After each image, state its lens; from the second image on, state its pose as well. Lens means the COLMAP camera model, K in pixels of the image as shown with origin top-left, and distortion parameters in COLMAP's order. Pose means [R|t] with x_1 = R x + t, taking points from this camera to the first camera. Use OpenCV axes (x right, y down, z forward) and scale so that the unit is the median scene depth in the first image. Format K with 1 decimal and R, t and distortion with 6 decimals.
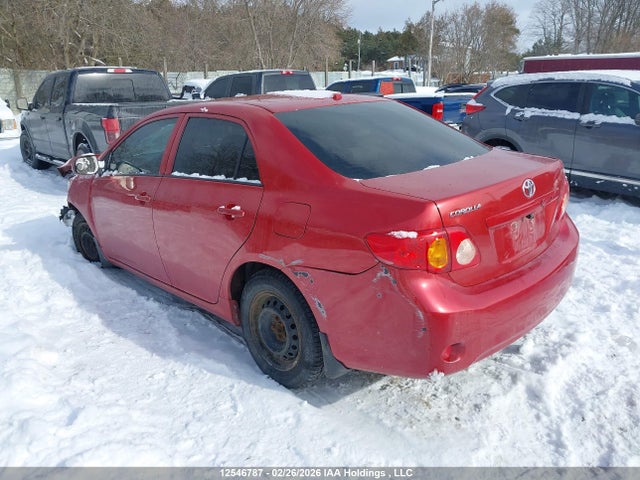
lens RADIAL K [[486.0, 0, 320.0], [0, 486.0, 240.0], [0, 0, 1]] dist [0.046912, -0.047826]
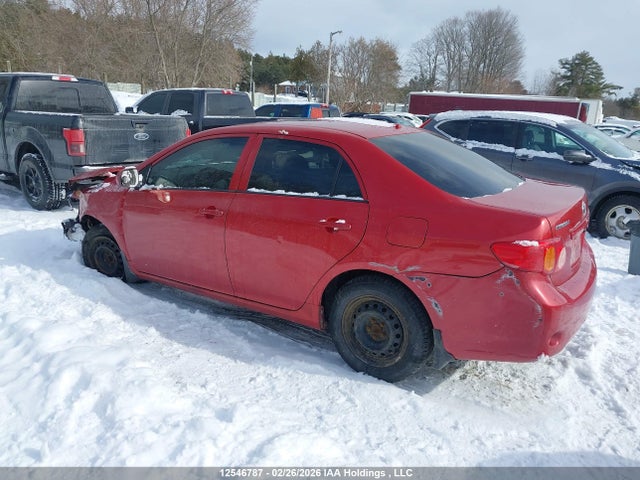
lens RADIAL K [[486.0, 0, 320.0], [0, 486.0, 240.0], [0, 0, 1]] dist [0.046912, -0.047826]
pose [[0.976100, 0.005929, 0.217242, -0.343358], [0.003039, 0.999158, -0.040925, 0.016379], [-0.217302, 0.040607, 0.975259, -0.057360]]
